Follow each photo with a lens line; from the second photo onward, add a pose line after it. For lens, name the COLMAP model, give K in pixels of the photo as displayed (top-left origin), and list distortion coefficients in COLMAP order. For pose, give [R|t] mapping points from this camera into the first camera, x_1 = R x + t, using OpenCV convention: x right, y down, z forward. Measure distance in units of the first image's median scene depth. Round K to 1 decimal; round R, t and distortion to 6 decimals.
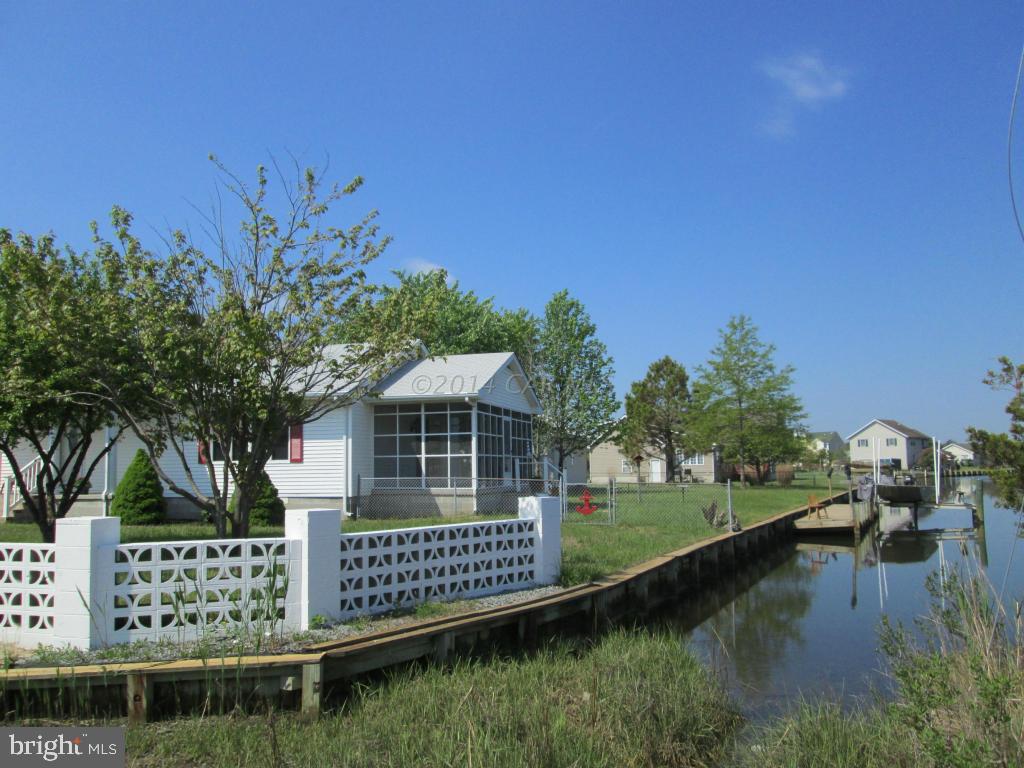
lens RADIAL K [[845.9, 0, 512.0], [0, 845.9, 384.0], [0, 0, 1]] dist [-0.046294, 0.009364]
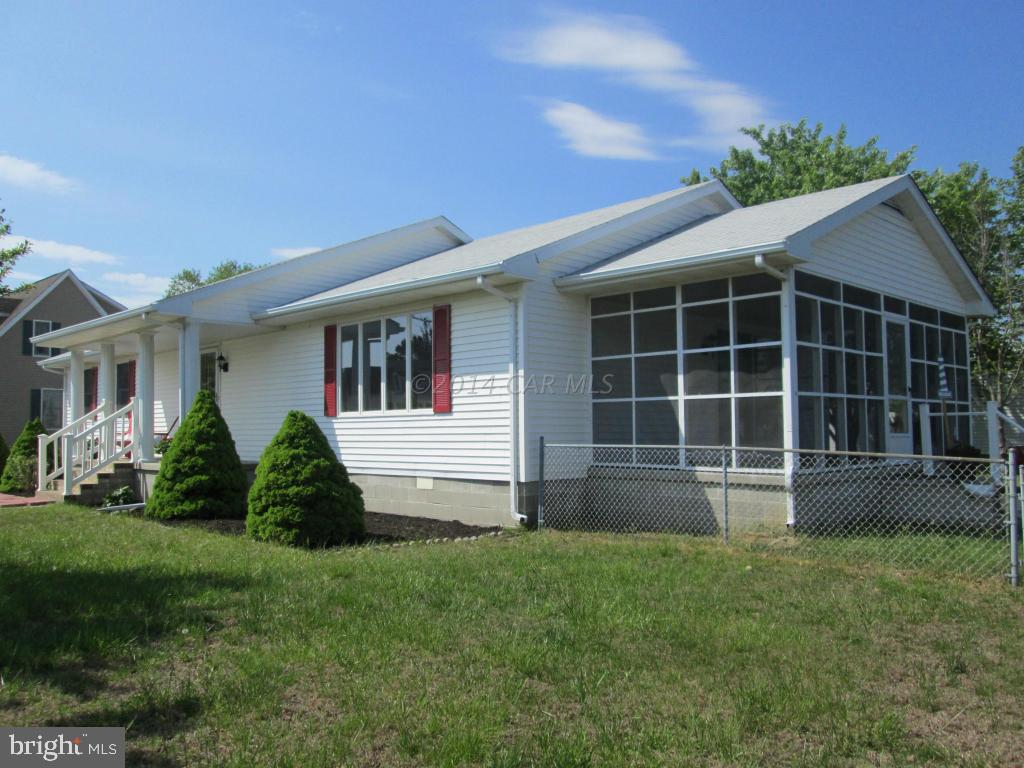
lens RADIAL K [[845.9, 0, 512.0], [0, 845.9, 384.0], [0, 0, 1]] dist [-0.046294, 0.009364]
pose [[0.864883, -0.020312, -0.501563, 0.047610], [0.045119, 0.998282, 0.037374, 0.056518], [0.499942, -0.054955, 0.864313, 0.558762]]
